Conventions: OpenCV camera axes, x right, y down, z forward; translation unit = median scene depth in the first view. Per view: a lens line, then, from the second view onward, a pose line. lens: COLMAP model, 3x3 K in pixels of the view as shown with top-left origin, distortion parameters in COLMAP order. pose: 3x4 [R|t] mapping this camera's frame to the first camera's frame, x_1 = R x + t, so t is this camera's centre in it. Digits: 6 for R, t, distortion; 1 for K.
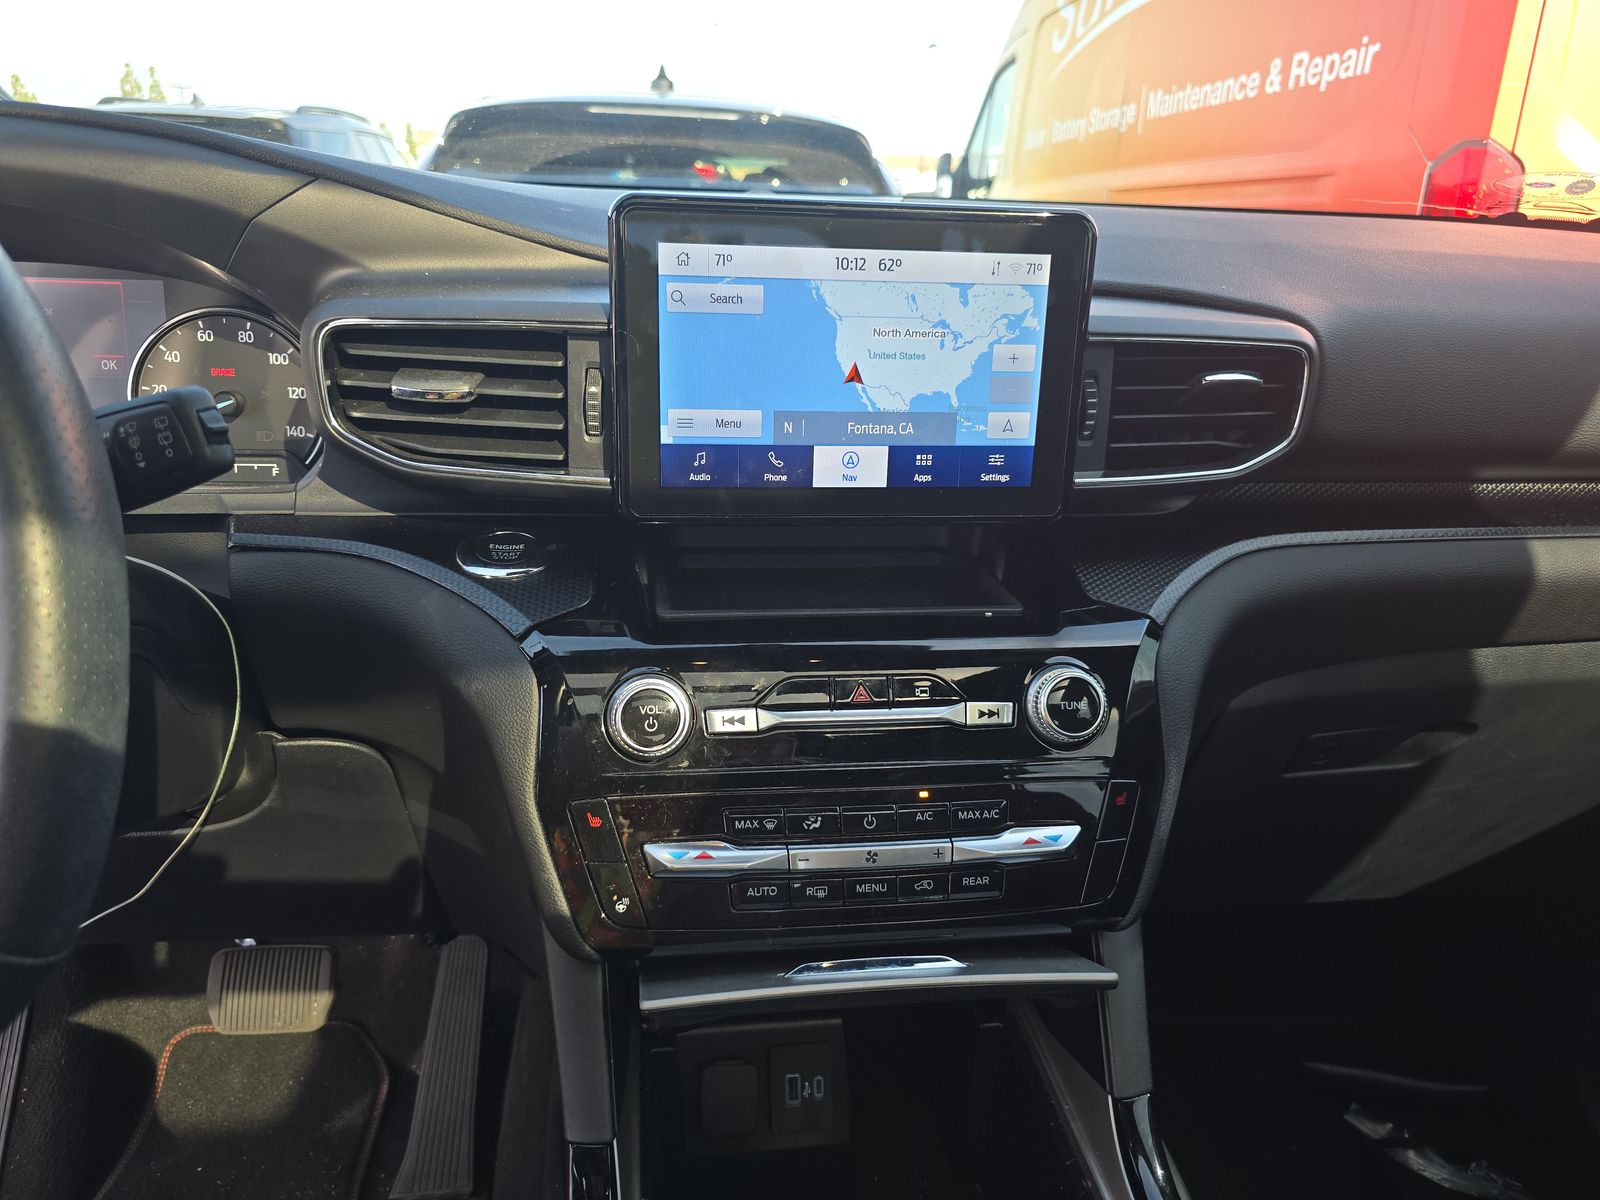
lens RADIAL K [[1069.1, 0, 793.2], [0, 1069.1, 607.5], [0, 0, 1]] dist [0.031637, -0.034990]
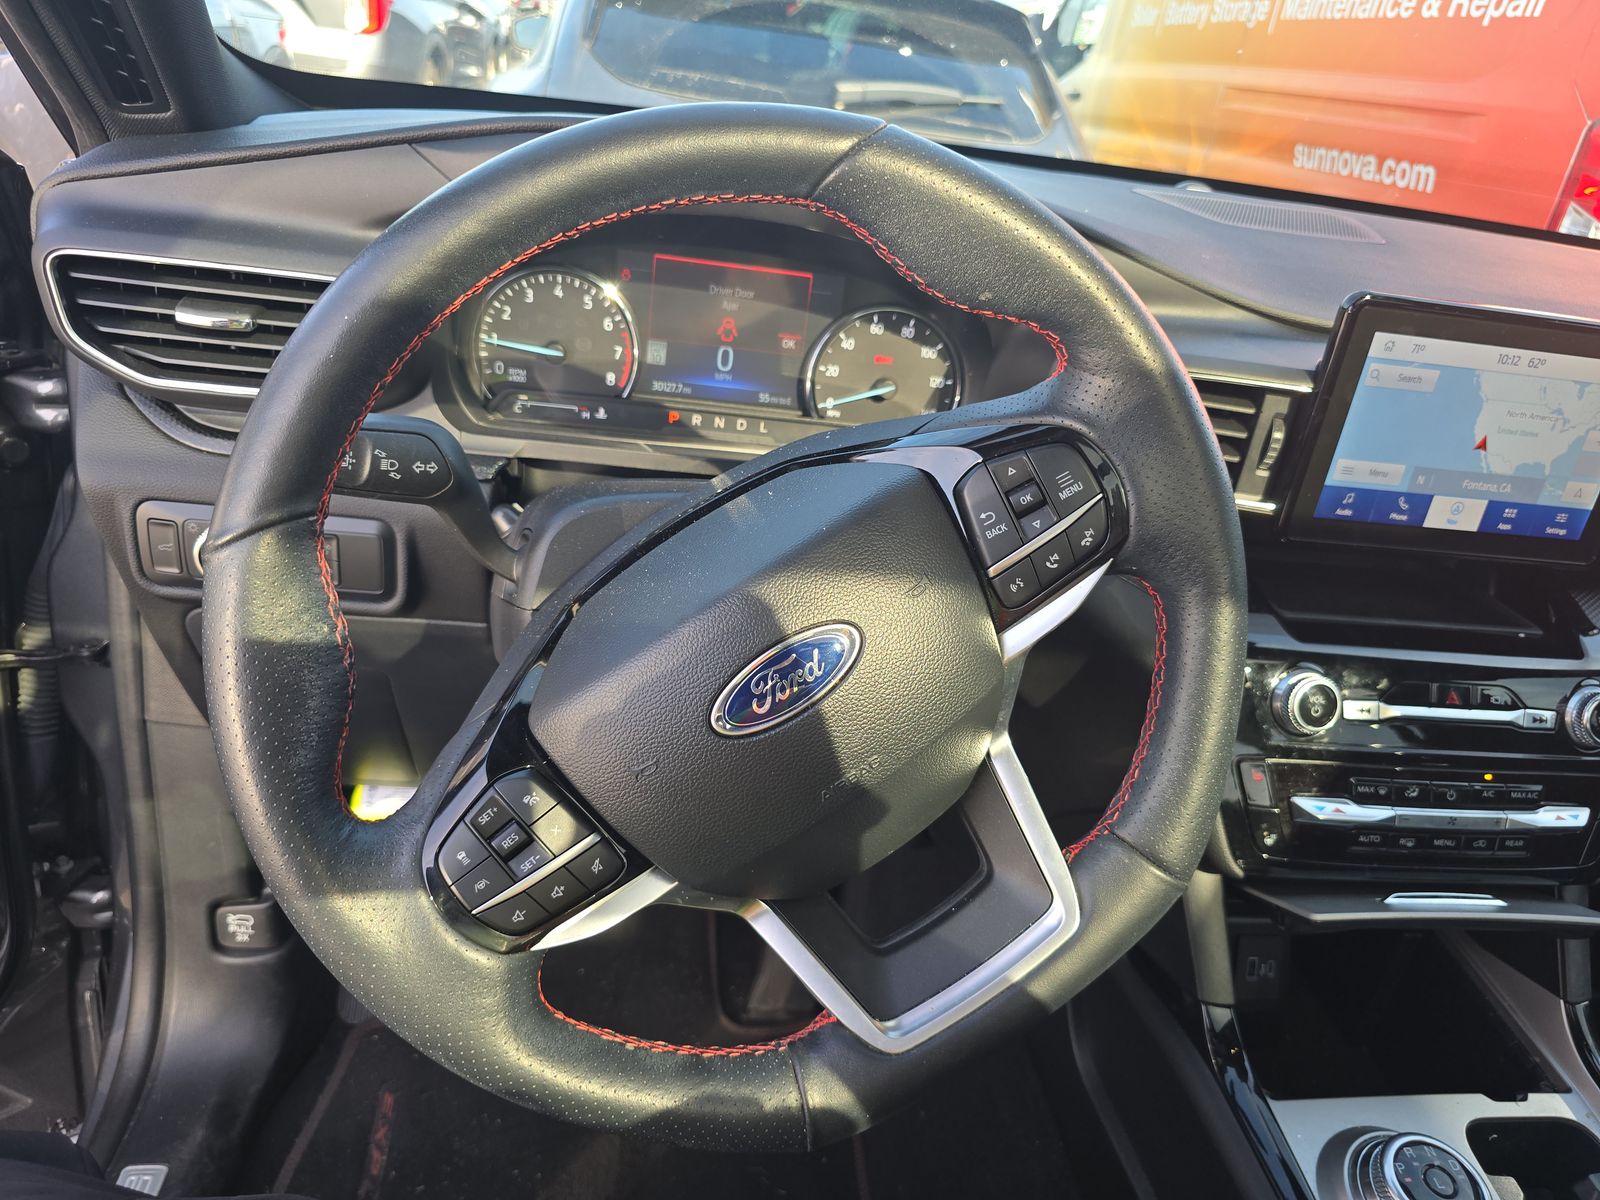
lens RADIAL K [[1069.1, 0, 790.1], [0, 1069.1, 589.8], [0, 0, 1]] dist [0.031637, -0.034990]
pose [[0.994396, 0.100932, 0.031458, -0.762640], [-0.104078, 0.986848, 0.123692, -0.120158], [-0.018560, -0.126273, 0.991822, -0.250448]]
